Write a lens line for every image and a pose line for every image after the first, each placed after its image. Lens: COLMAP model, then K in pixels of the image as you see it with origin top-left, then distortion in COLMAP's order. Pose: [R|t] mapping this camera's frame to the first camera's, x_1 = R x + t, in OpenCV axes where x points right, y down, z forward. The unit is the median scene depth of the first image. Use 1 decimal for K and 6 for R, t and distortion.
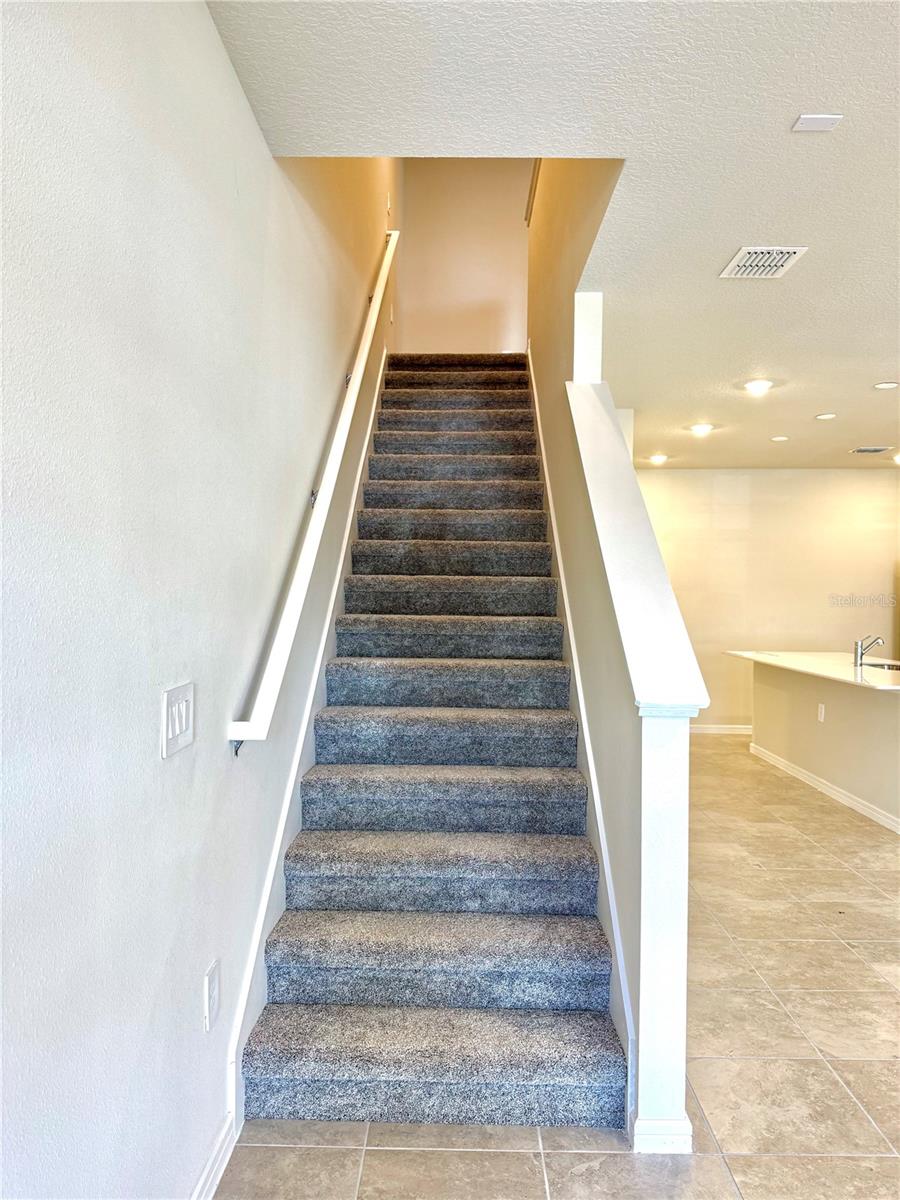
lens RADIAL K [[856.4, 0, 455.7], [0, 856.4, 599.0], [0, 0, 1]] dist [0.039458, -0.051802]
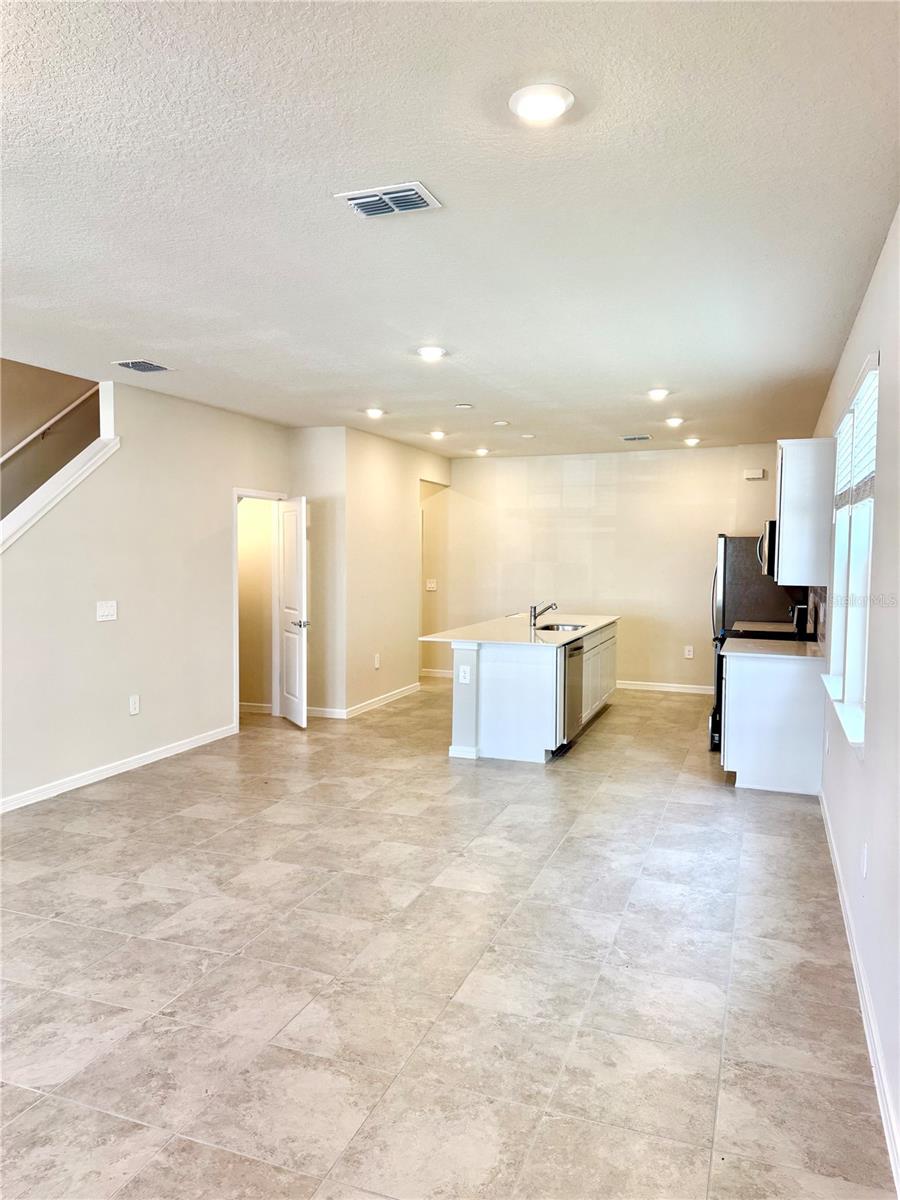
lens RADIAL K [[856.4, 0, 459.6], [0, 856.4, 601.5], [0, 0, 1]] dist [0.039458, -0.051802]
pose [[0.934013, 0.016330, -0.356865, 0.985505], [0.001261, 0.998798, 0.049003, -0.019689], [0.357236, -0.046219, 0.932870, -0.198620]]
